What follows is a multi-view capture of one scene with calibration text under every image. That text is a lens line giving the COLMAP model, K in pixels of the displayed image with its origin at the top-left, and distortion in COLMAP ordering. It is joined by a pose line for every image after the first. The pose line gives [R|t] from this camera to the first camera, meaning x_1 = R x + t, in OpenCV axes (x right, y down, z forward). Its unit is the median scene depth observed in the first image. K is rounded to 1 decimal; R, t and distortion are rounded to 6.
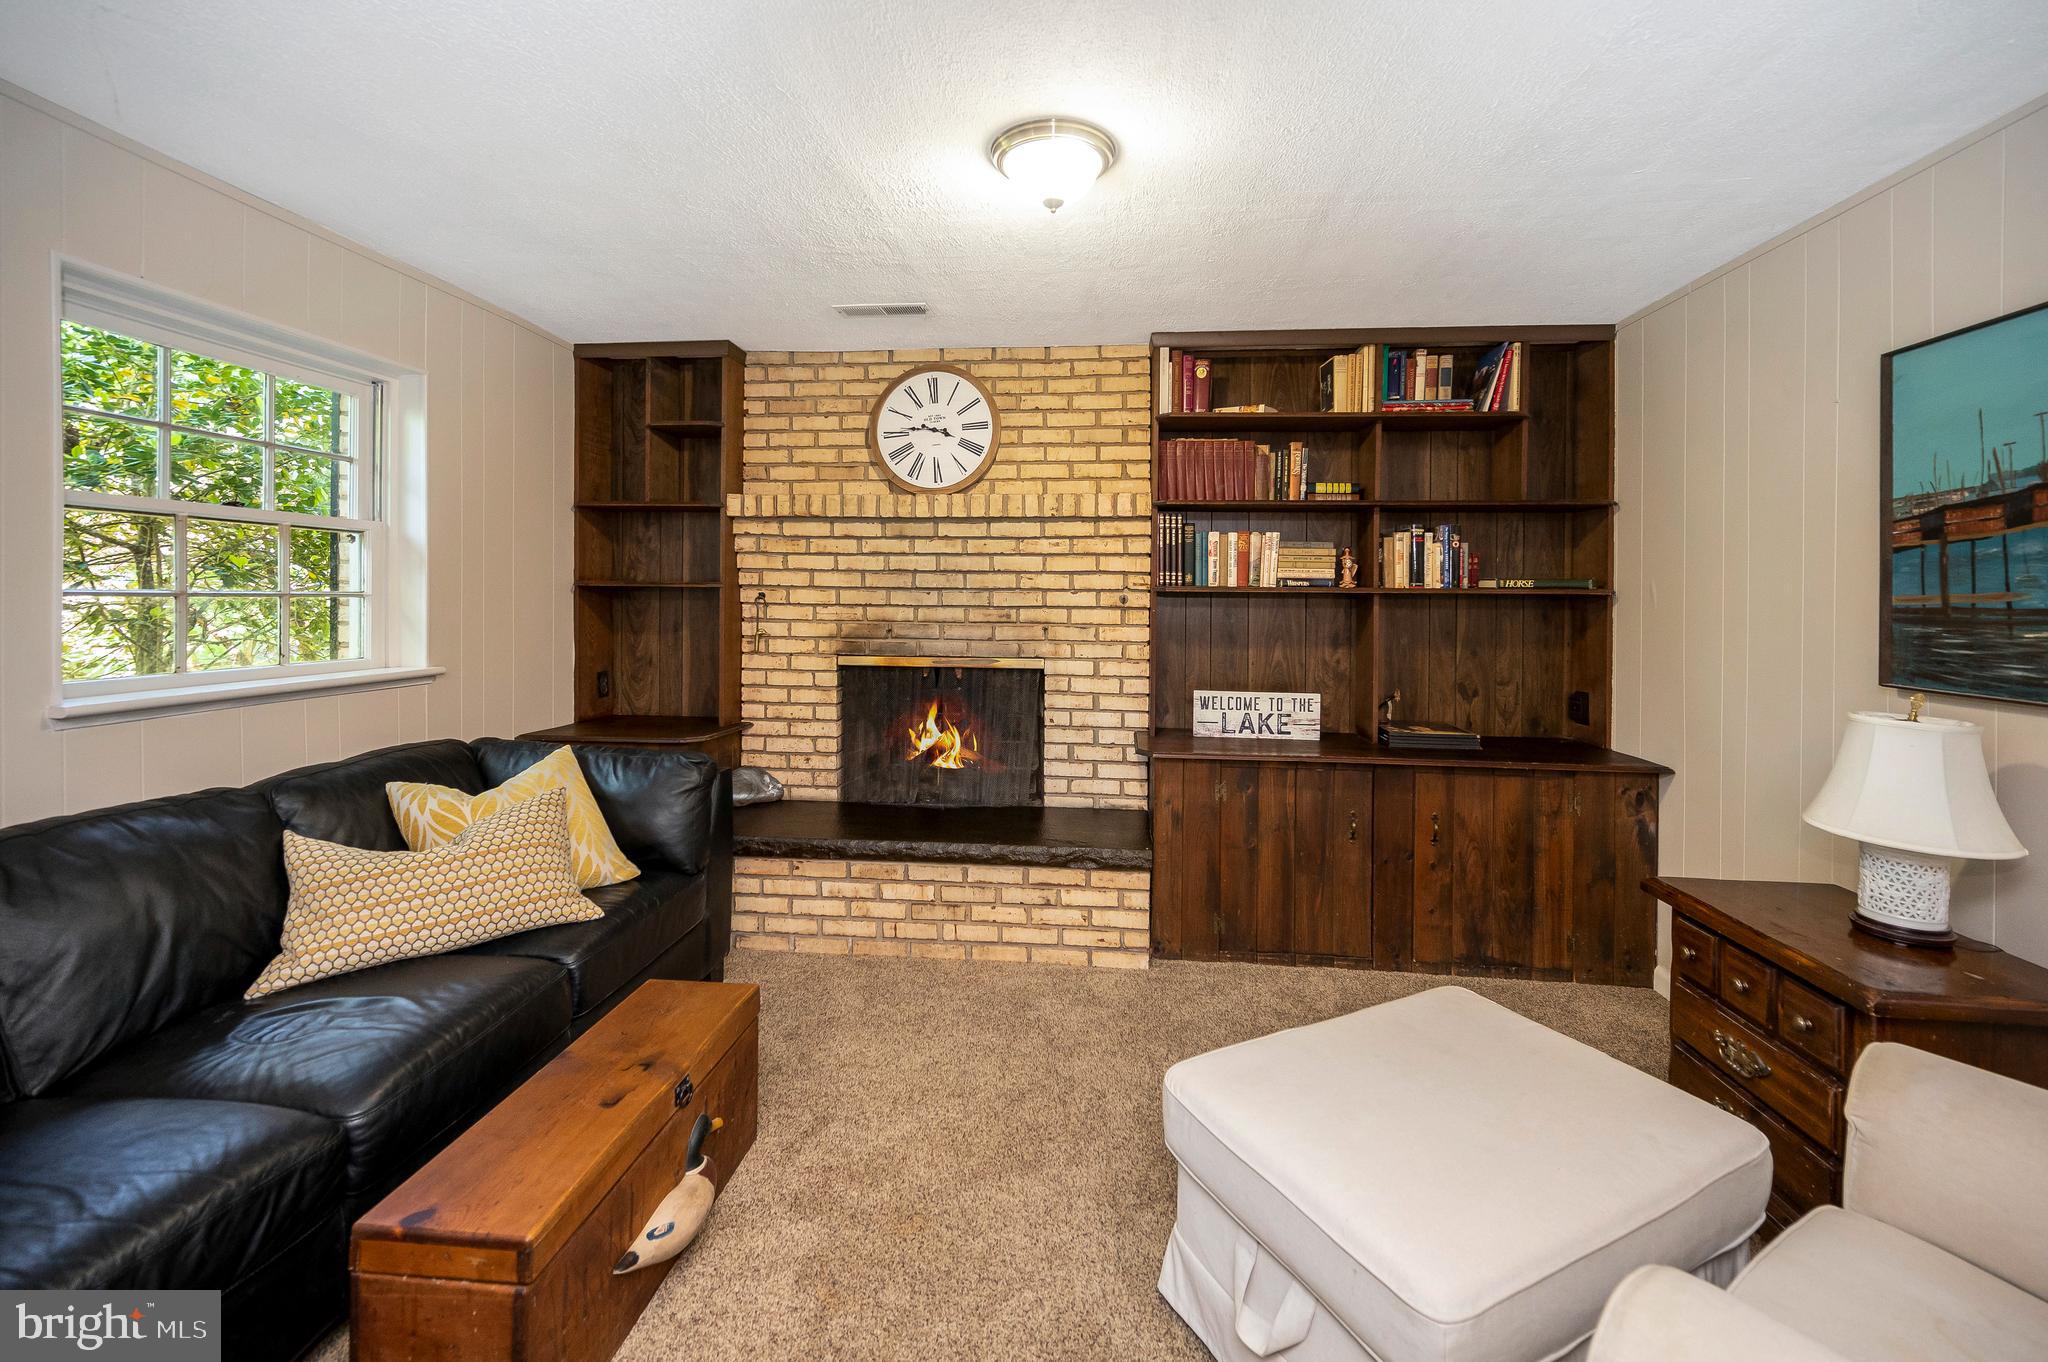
lens RADIAL K [[864.2, 0, 1034.8], [0, 864.2, 603.3], [0, 0, 1]] dist [0.005392, -0.000053]
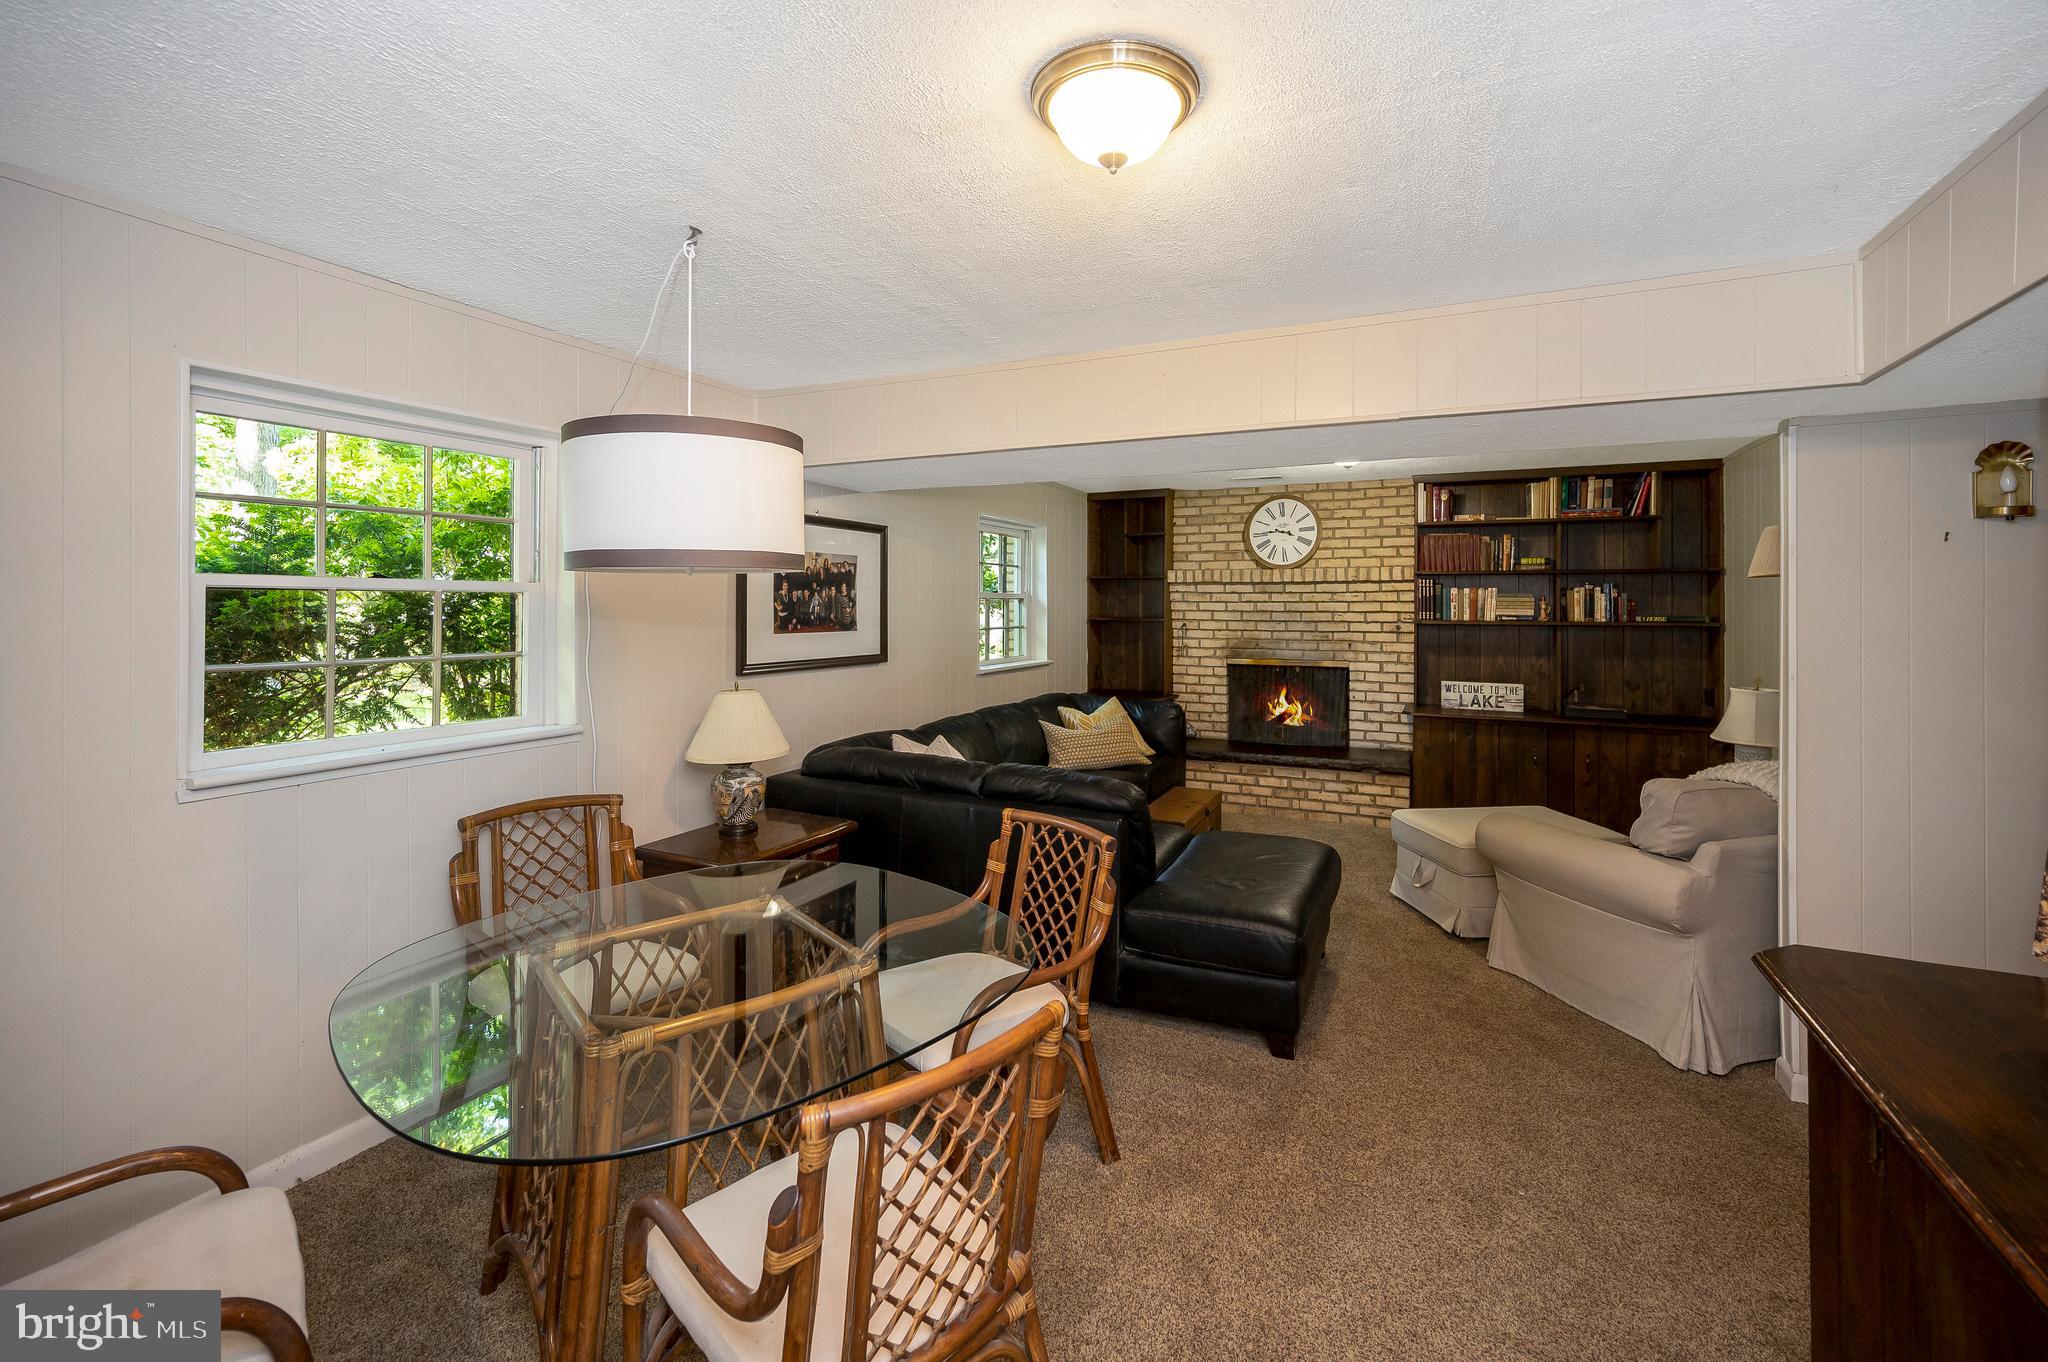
lens RADIAL K [[864.2, 0, 1043.5], [0, 864.2, 610.5], [0, 0, 1]] dist [0.005392, -0.000053]
pose [[0.942411, -0.005076, -0.334417, 0.014154], [0.002870, 0.999971, -0.007090, -0.028455], [0.334443, 0.005722, 0.942398, -0.864041]]
